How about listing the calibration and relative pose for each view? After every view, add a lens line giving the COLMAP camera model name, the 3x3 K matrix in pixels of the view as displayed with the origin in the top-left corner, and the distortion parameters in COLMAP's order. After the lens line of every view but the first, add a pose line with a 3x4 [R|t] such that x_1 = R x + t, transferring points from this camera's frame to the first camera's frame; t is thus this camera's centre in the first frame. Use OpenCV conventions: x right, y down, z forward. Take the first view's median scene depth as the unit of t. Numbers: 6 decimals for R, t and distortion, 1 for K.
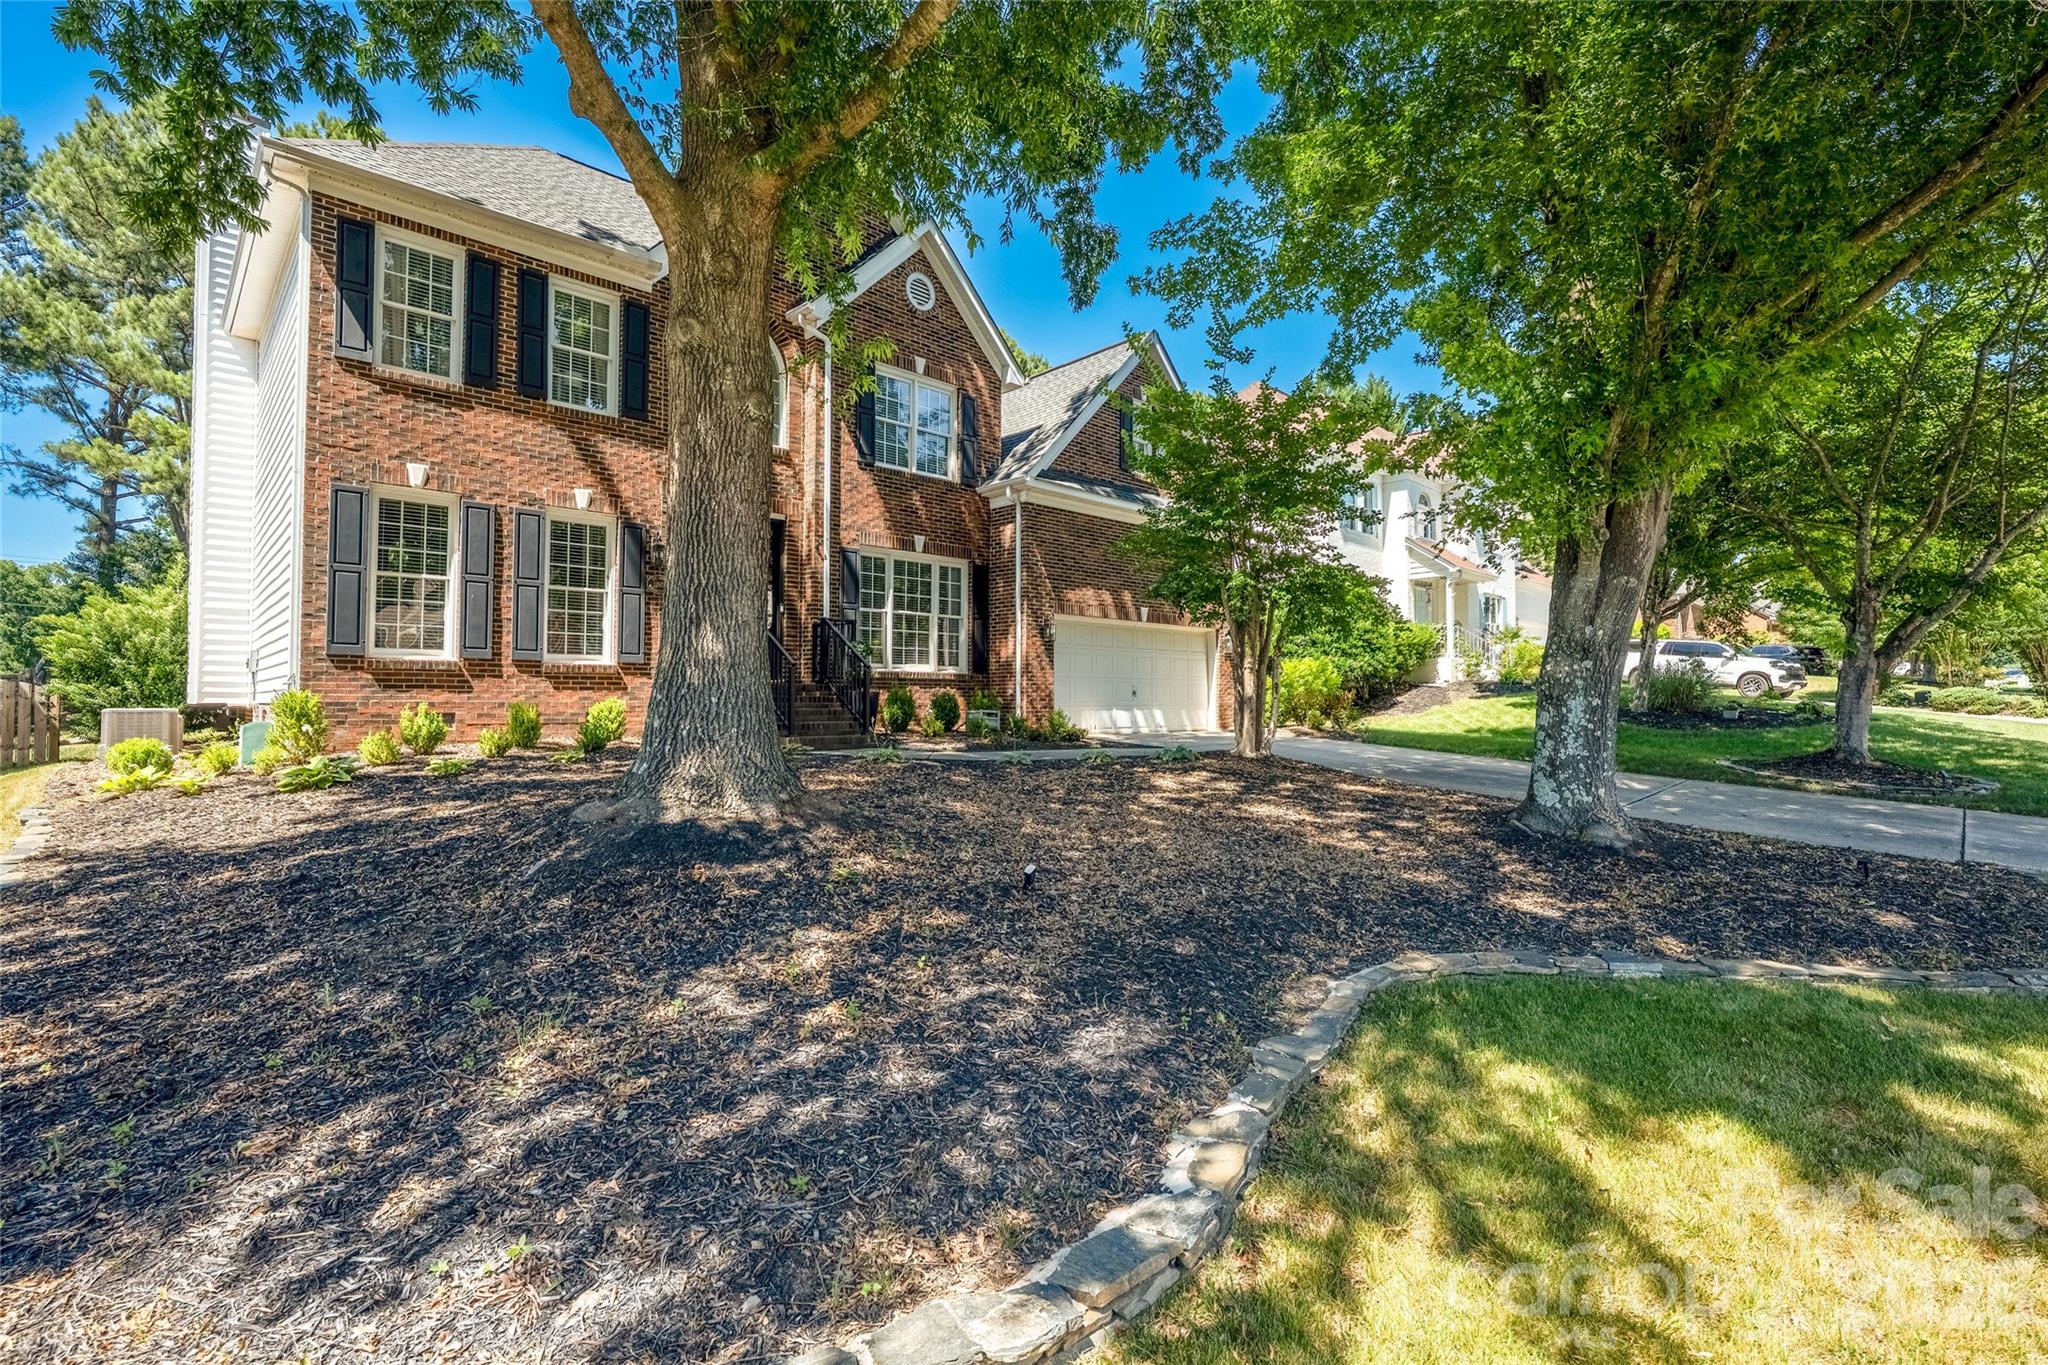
lens RADIAL K [[934.1, 0, 1024.0], [0, 934.1, 682.5], [0, 0, 1]] dist [-0.038866, -0.000131]
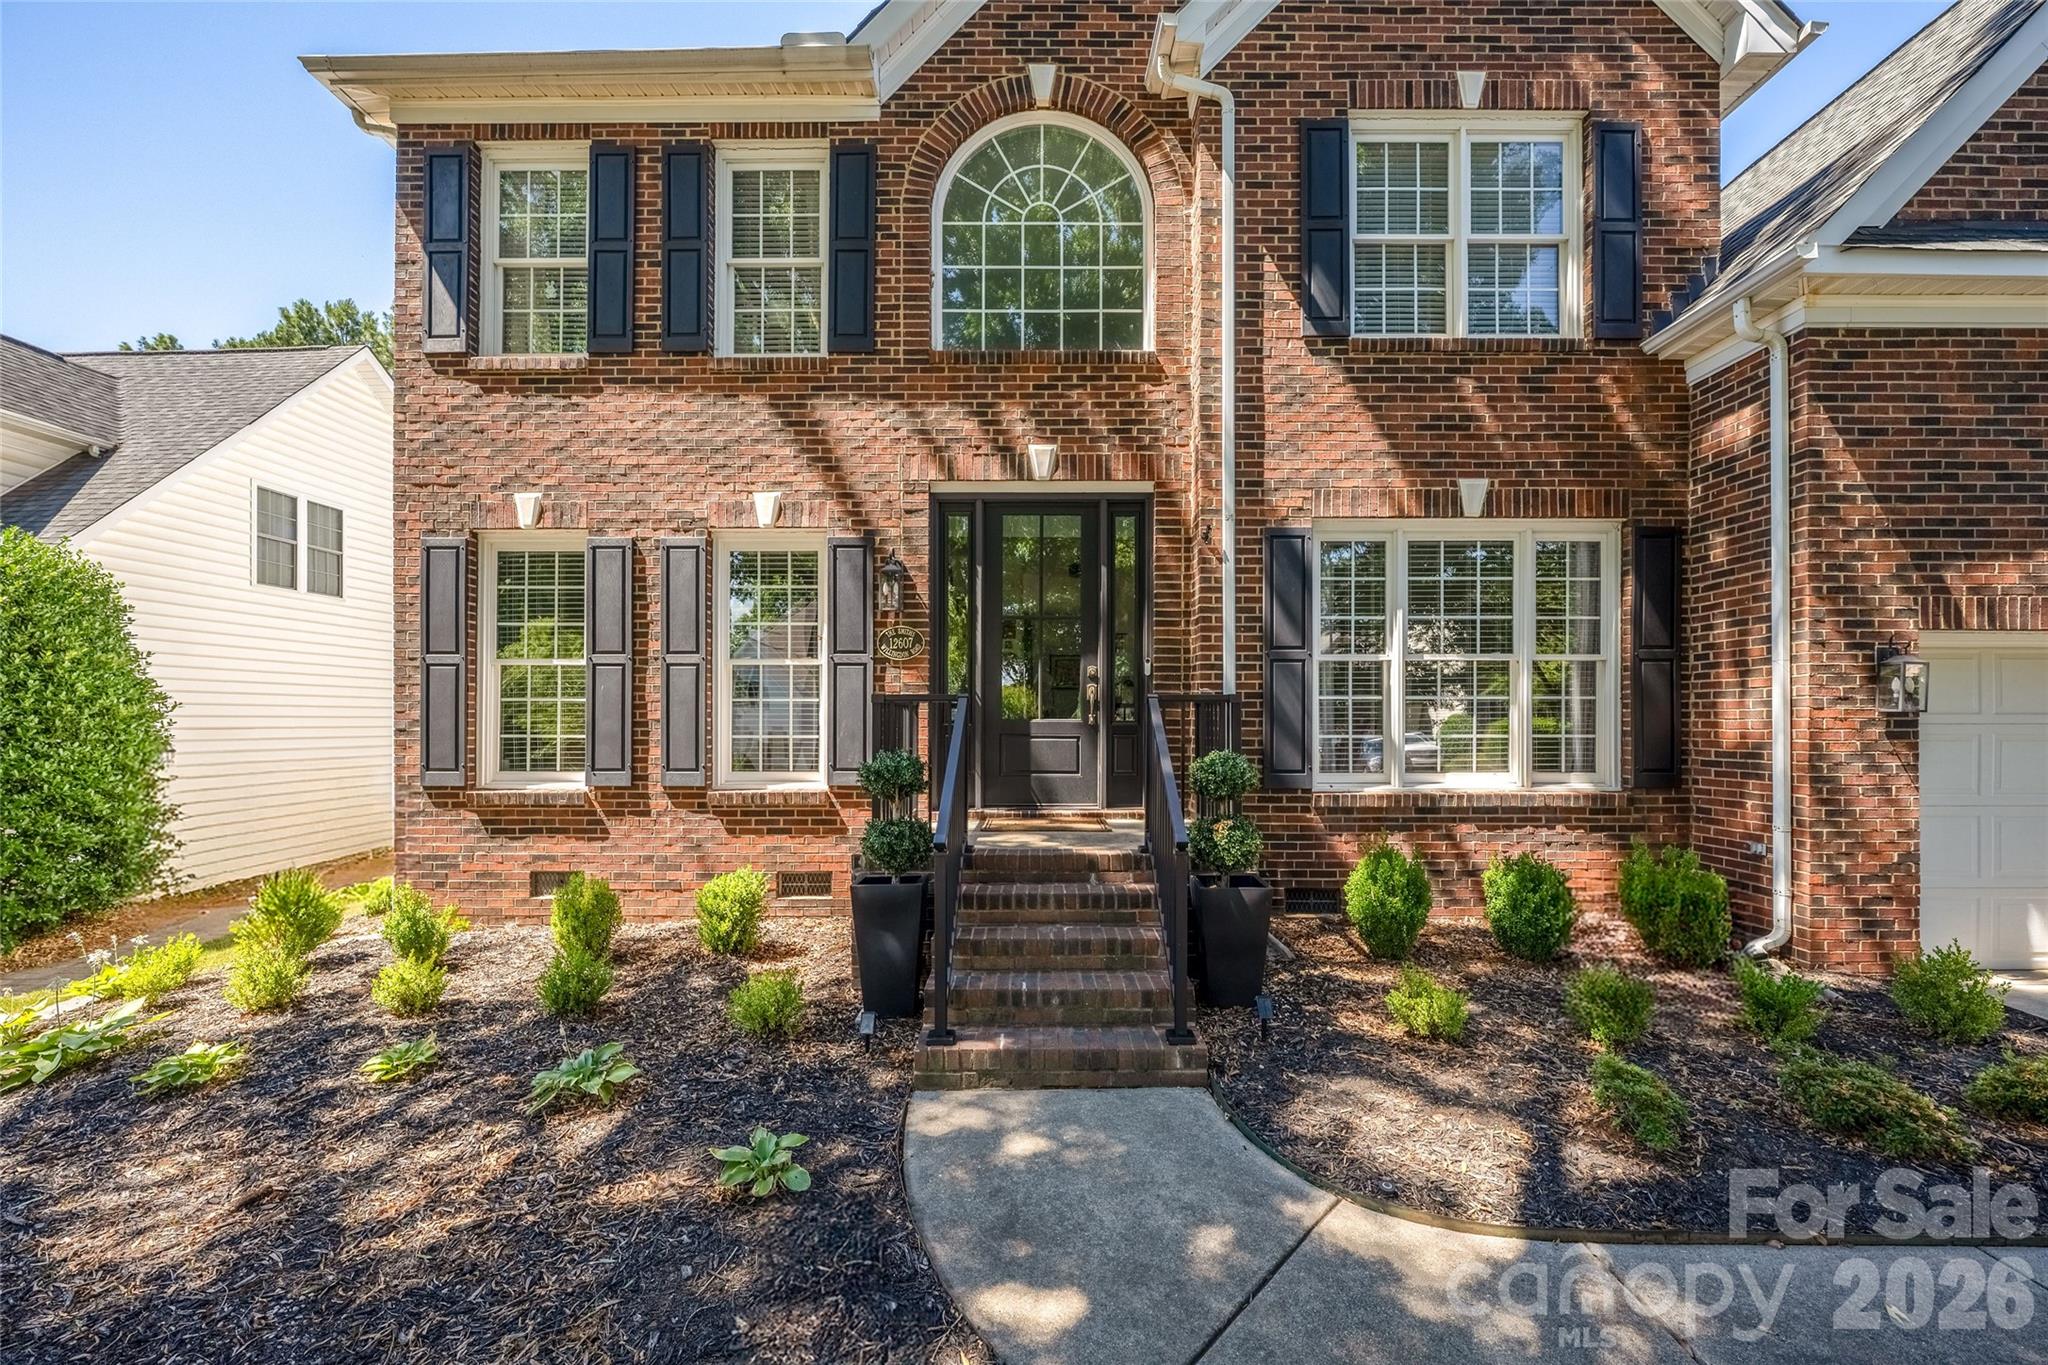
lens RADIAL K [[831.4, 0, 1023.9], [0, 831.4, 686.8], [0, 0, 1]] dist [-0.008041, -0.000127]
pose [[0.721294, -0.008888, -0.692572, 0.004311], [0.020919, 0.999741, 0.008956, -0.088457], [0.692313, -0.020948, 0.721293, 0.745125]]
